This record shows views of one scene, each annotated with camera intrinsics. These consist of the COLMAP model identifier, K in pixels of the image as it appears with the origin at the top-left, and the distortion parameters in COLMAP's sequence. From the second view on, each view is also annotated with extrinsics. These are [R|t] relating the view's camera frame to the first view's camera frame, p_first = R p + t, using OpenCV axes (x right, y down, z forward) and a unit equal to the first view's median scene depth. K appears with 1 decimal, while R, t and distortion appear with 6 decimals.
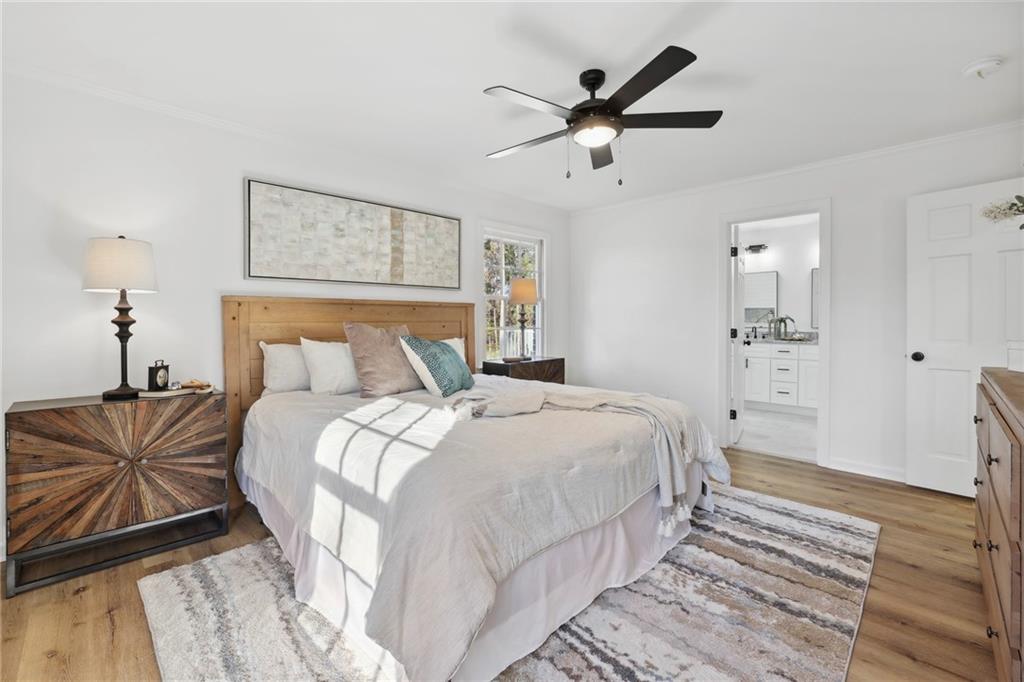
lens RADIAL K [[448.0, 0, 514.1], [0, 448.0, 336.8], [0, 0, 1]] dist [-0.036522, 0.013442]
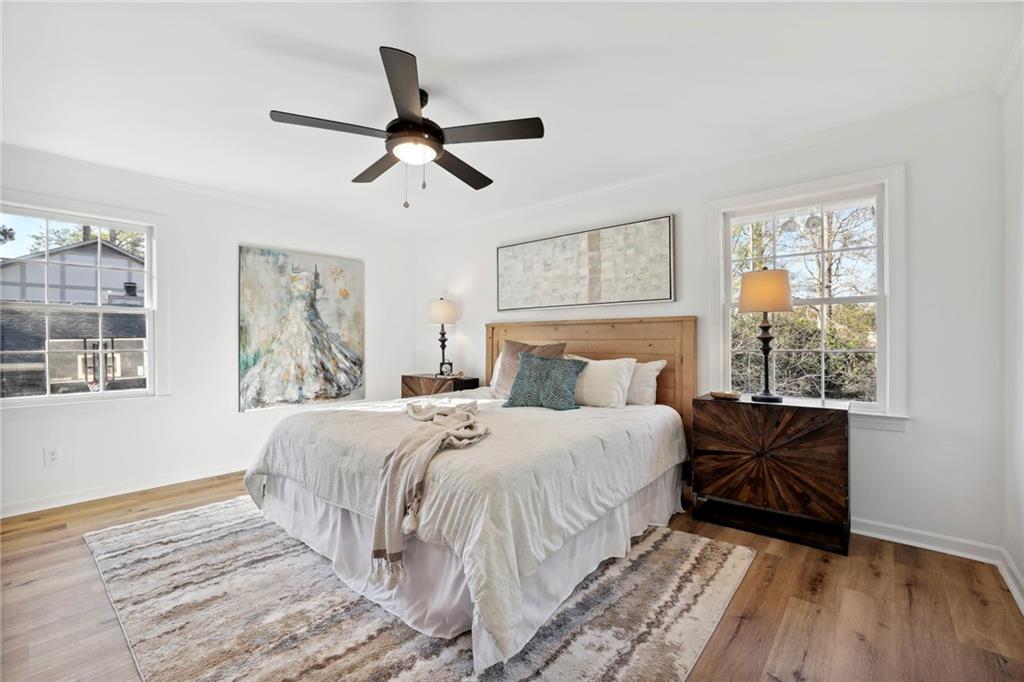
lens RADIAL K [[448.0, 0, 514.1], [0, 448.0, 336.8], [0, 0, 1]] dist [-0.036522, 0.013442]
pose [[0.071161, -0.004425, -0.997455, 0.792818], [-0.030672, 0.999508, -0.006622, -0.029351], [0.996993, 0.031065, 0.070990, 0.781402]]
